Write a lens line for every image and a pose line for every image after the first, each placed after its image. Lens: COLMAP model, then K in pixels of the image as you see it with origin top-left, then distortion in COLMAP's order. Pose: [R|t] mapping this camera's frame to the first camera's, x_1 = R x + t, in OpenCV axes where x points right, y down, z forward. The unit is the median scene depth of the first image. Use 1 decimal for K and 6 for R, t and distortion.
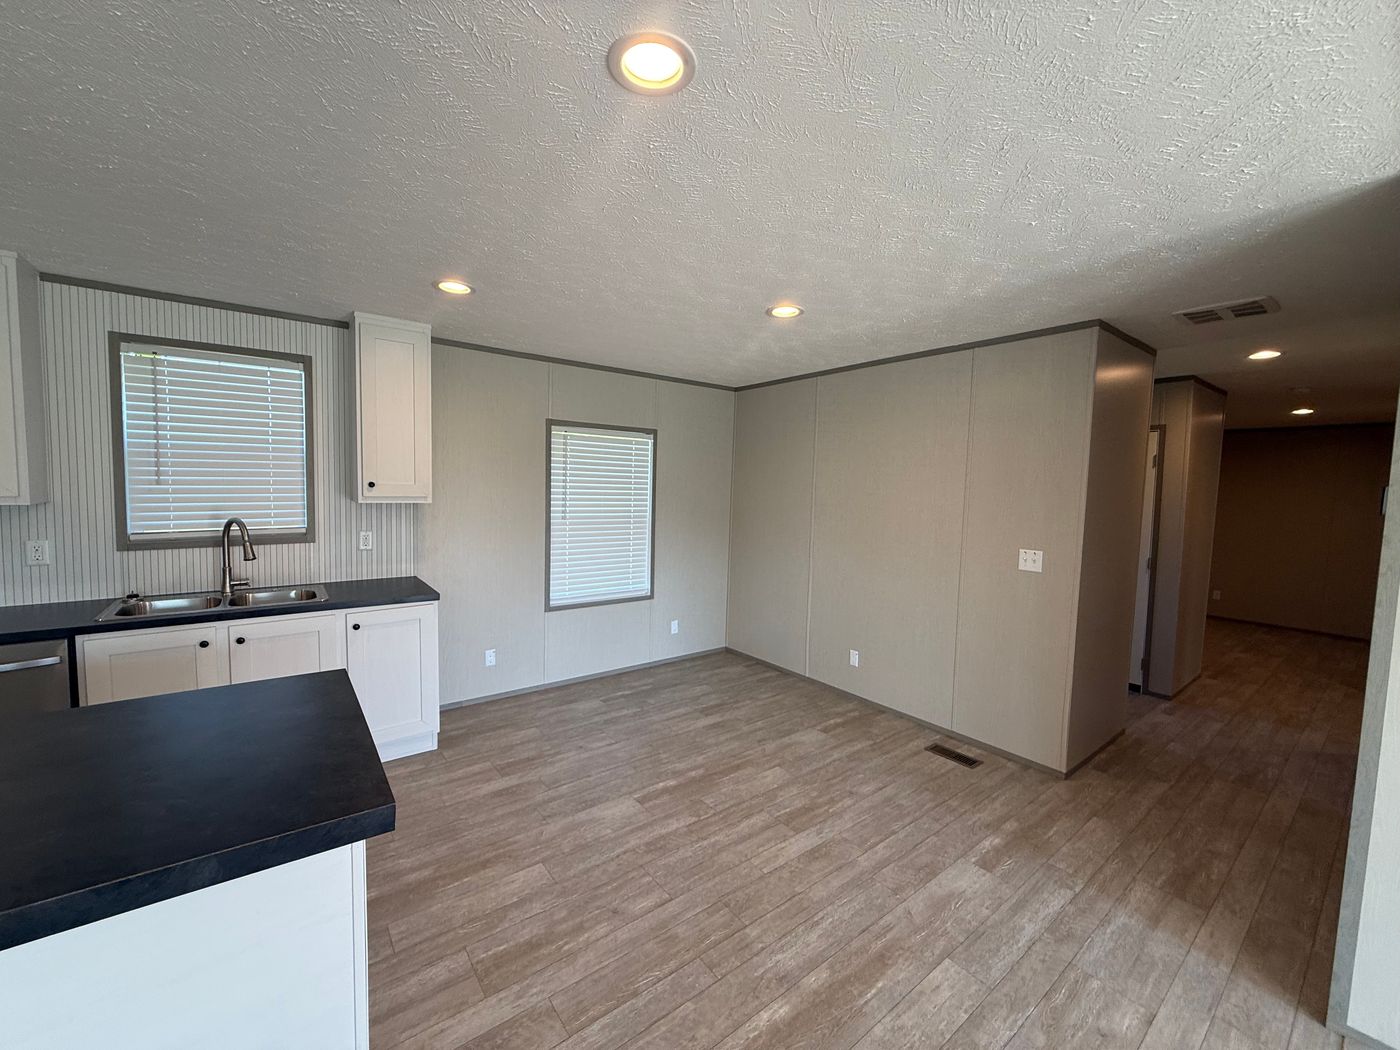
lens RADIAL K [[558.2, 0, 696.9], [0, 558.2, 524.9], [0, 0, 1]] dist [-0.000648, 0.000028]
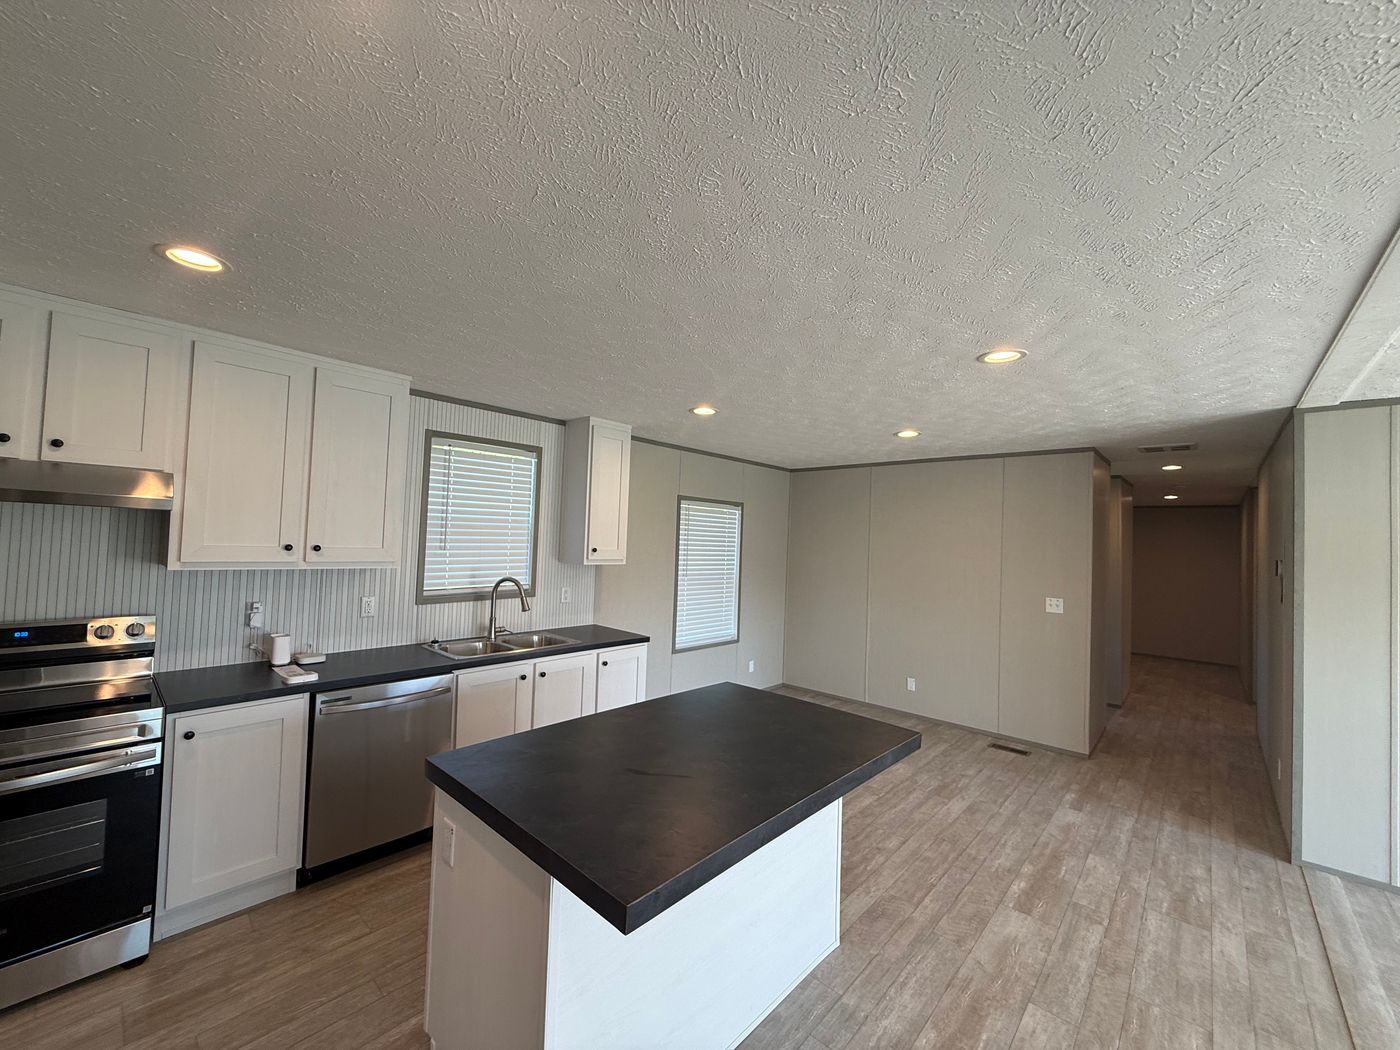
lens RADIAL K [[554.3, 0, 700.0], [0, 554.3, 525.0], [0, 0, 1]] dist [-0.001701, -0.000326]
pose [[0.985288, 0.014759, 0.170263, -0.582726], [0.001273, 0.995603, -0.093667, -0.011297], [-0.170897, 0.092506, 0.980937, -0.283953]]
